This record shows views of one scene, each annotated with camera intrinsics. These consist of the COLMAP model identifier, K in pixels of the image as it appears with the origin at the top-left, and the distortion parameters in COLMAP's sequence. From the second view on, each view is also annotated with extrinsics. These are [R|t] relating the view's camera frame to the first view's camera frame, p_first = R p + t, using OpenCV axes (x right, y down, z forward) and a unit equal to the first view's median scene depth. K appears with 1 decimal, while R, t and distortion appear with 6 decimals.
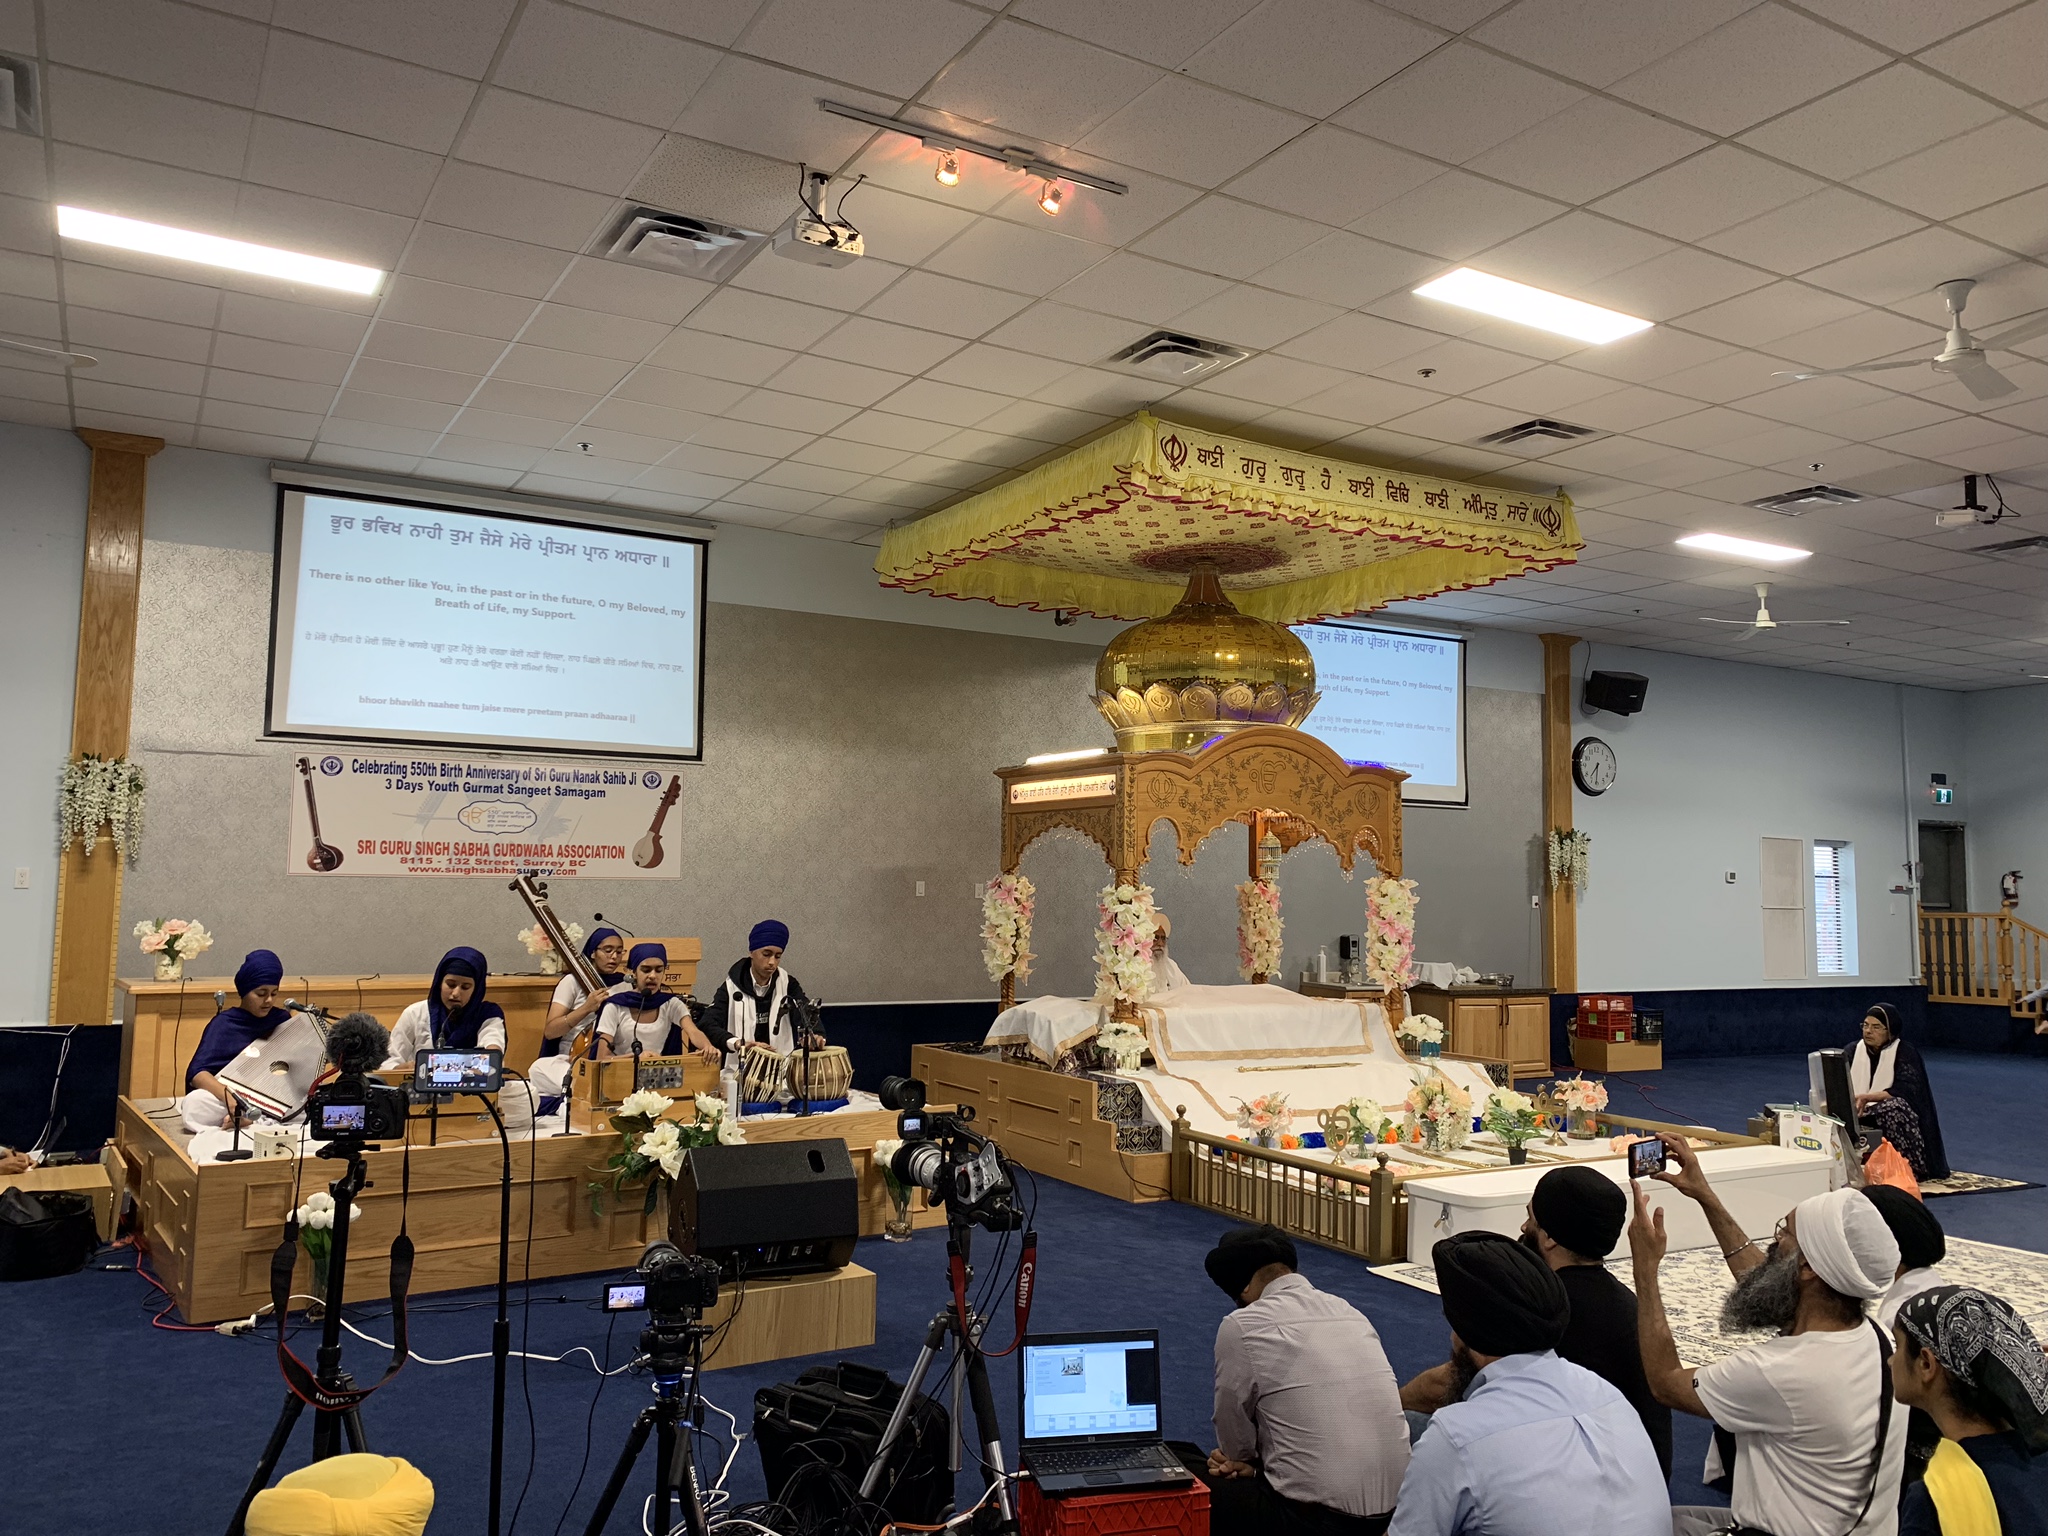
lens RADIAL K [[1563.8, 0, 1028.1], [0, 1563.8, 757.2], [0, 0, 1]] dist [0.075203, -0.112186]
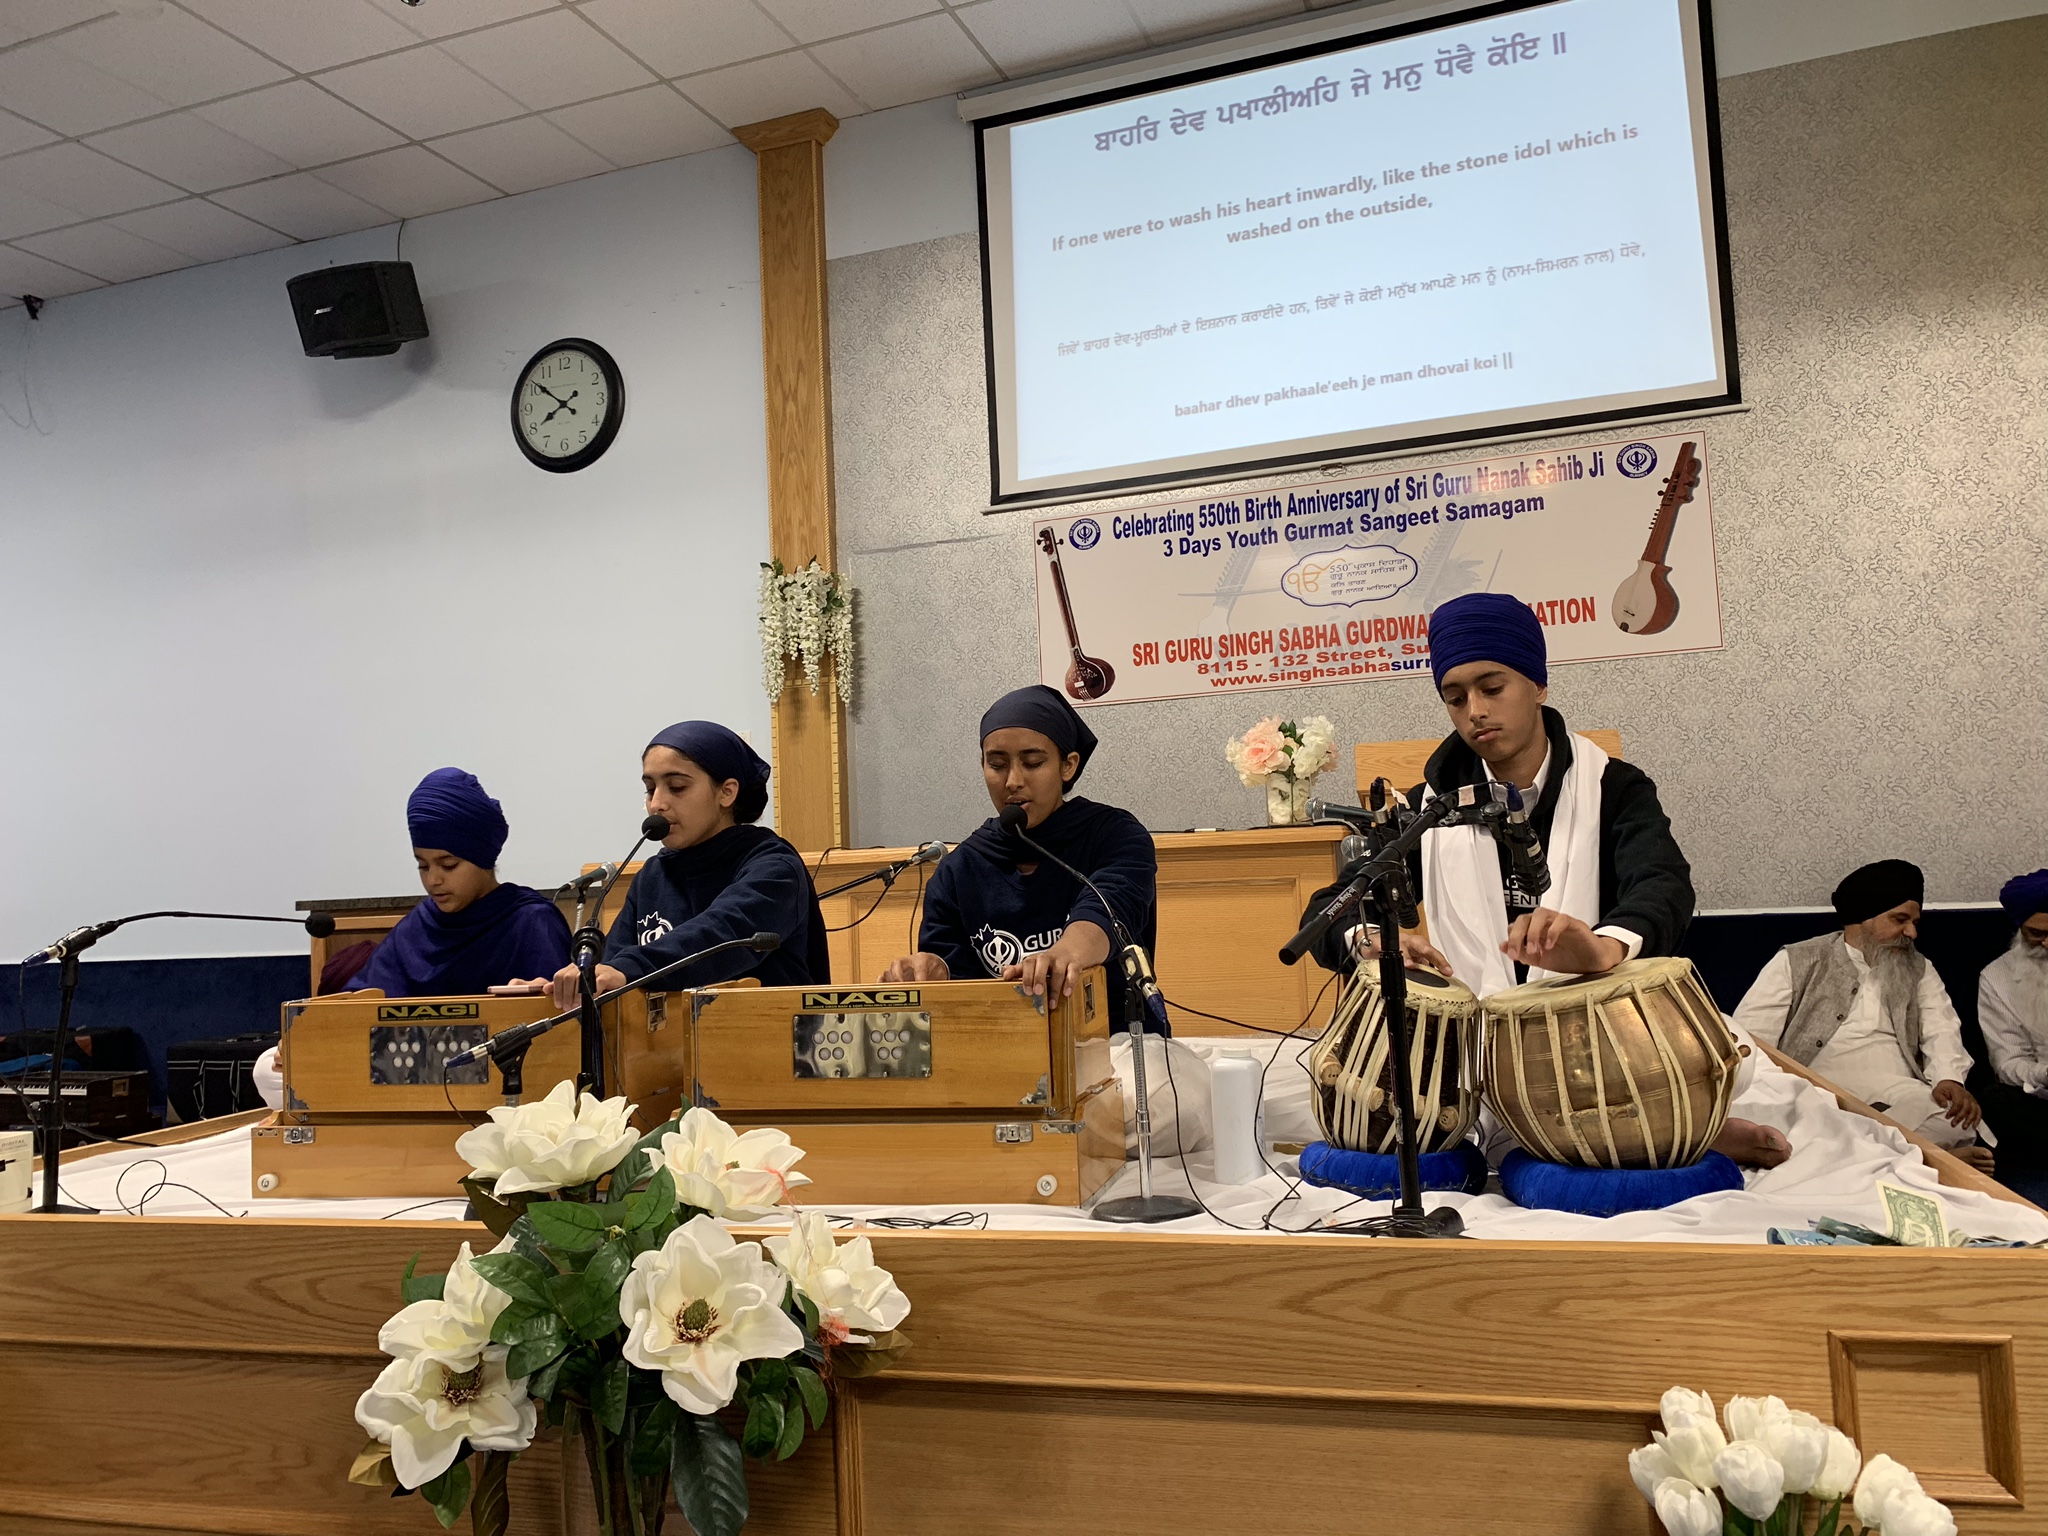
lens RADIAL K [[1563.8, 0, 1029.6], [0, 1563.8, 754.9], [0, 0, 1]] dist [0.075203, -0.112186]
pose [[0.633582, -0.102458, -0.766861, 0.015977], [0.120531, 0.992162, -0.032977, 0.109517], [0.764229, -0.071537, 0.640965, 0.565425]]
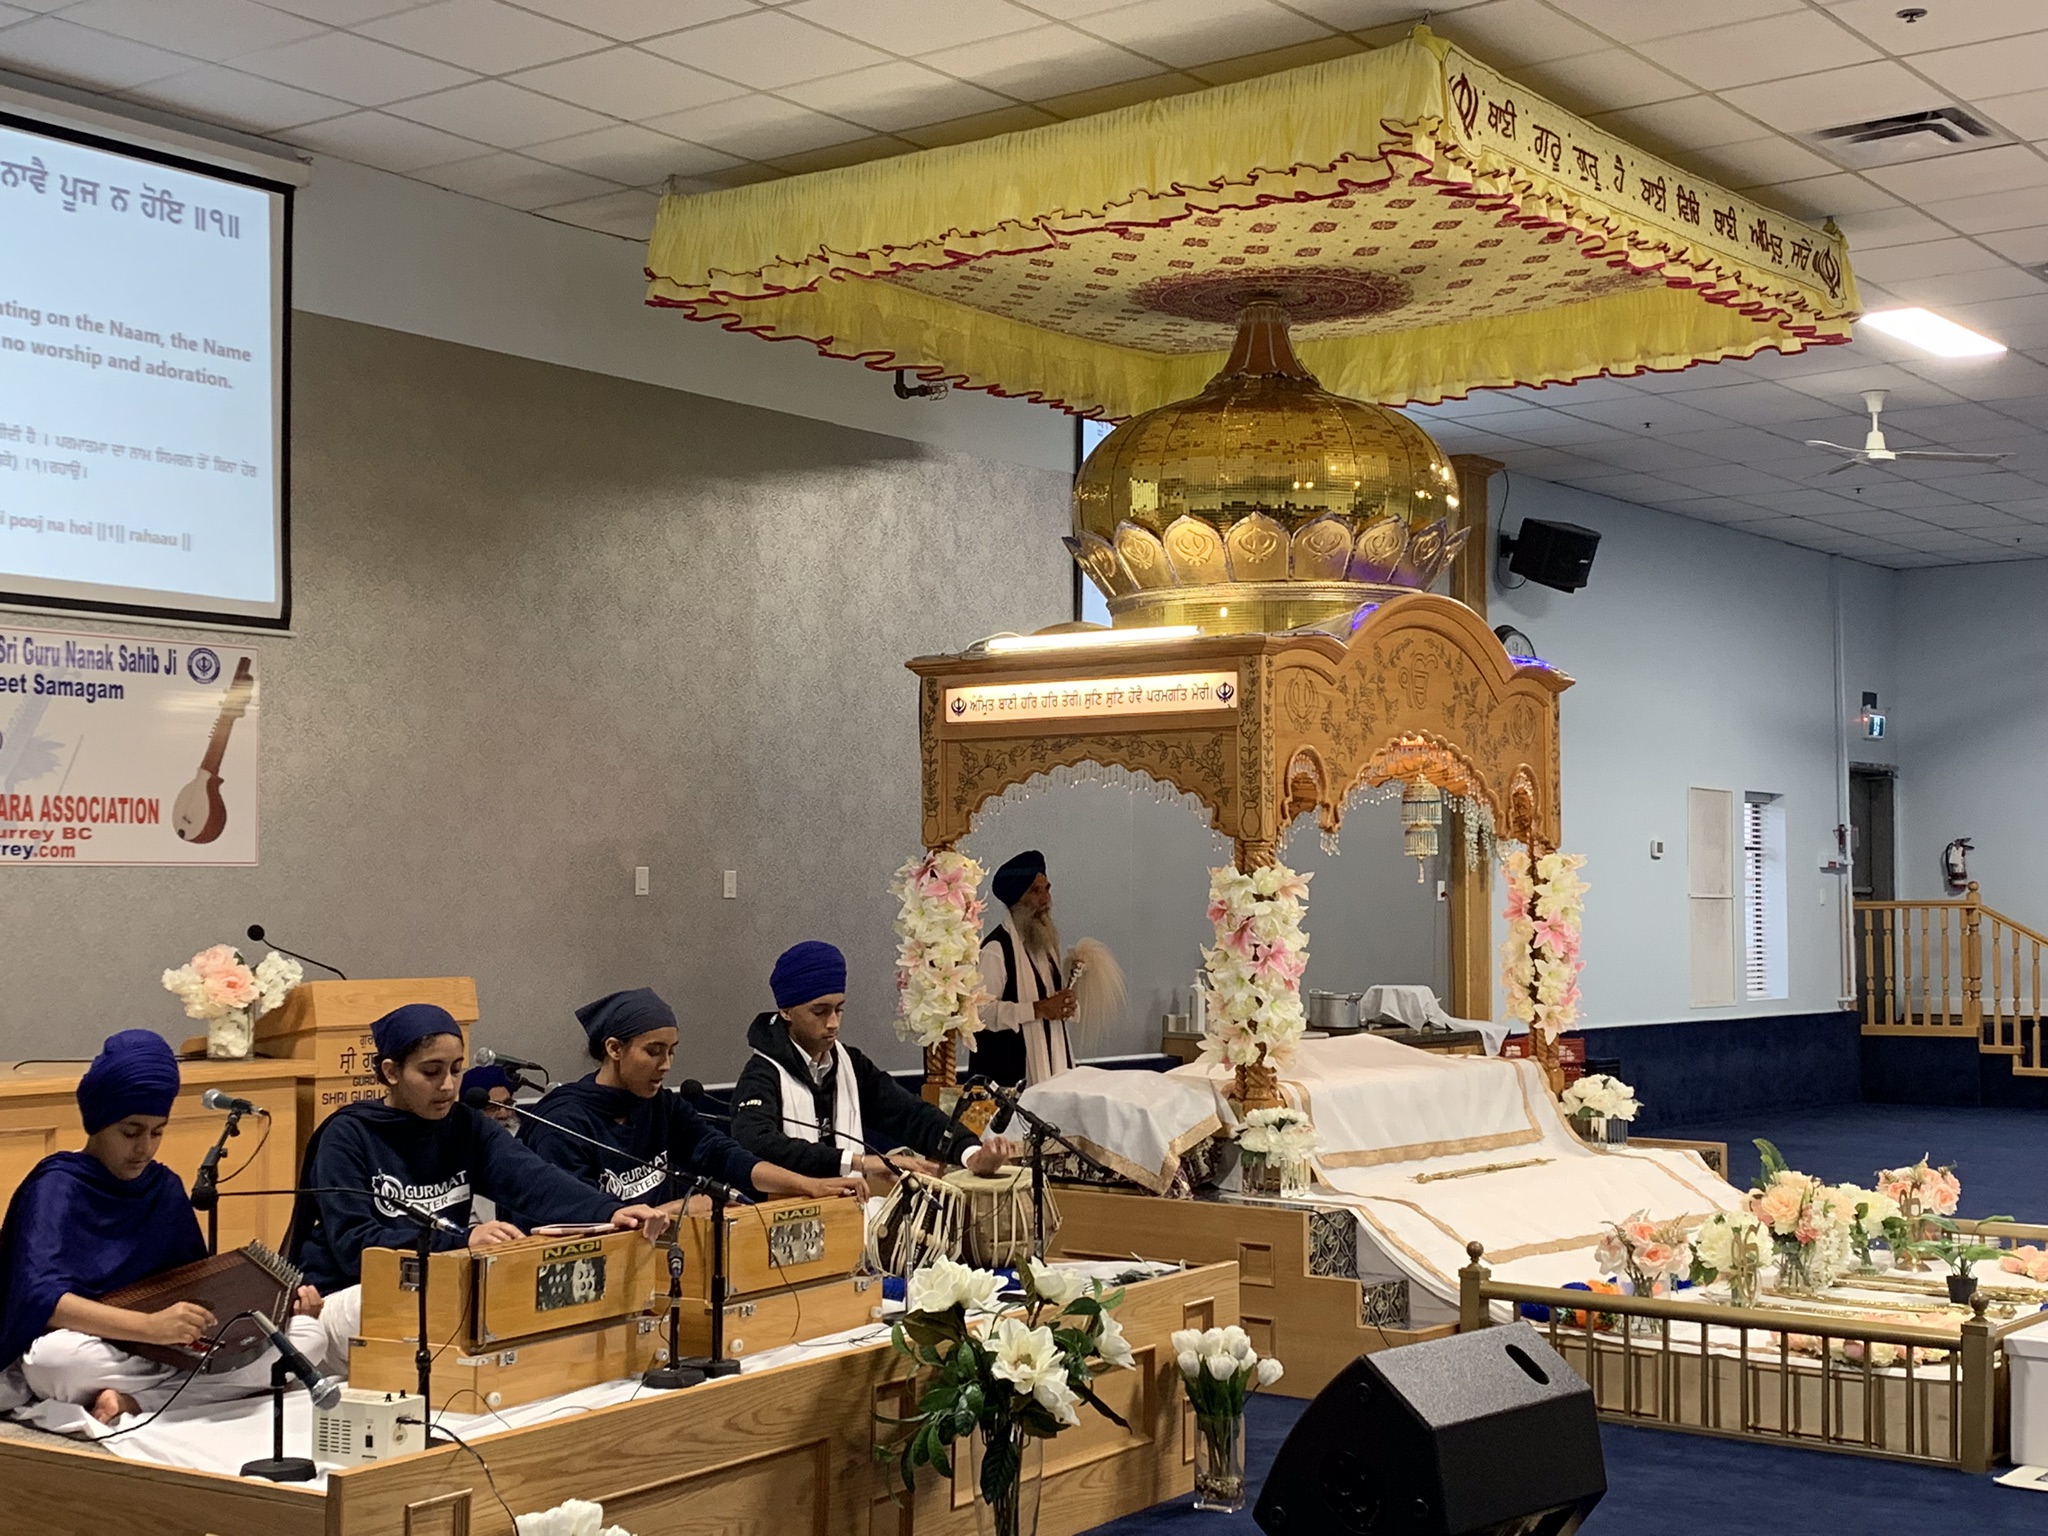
lens RADIAL K [[2756.7, 0, 1015.1], [0, 2756.7, 776.4], [0, 0, 1]] dist [0.107805, 0.000000]
pose [[0.926610, 0.003570, 0.376006, -0.360764], [-0.020865, 0.998902, 0.041934, 0.007732], [-0.375444, -0.046702, 0.925668, 0.096637]]
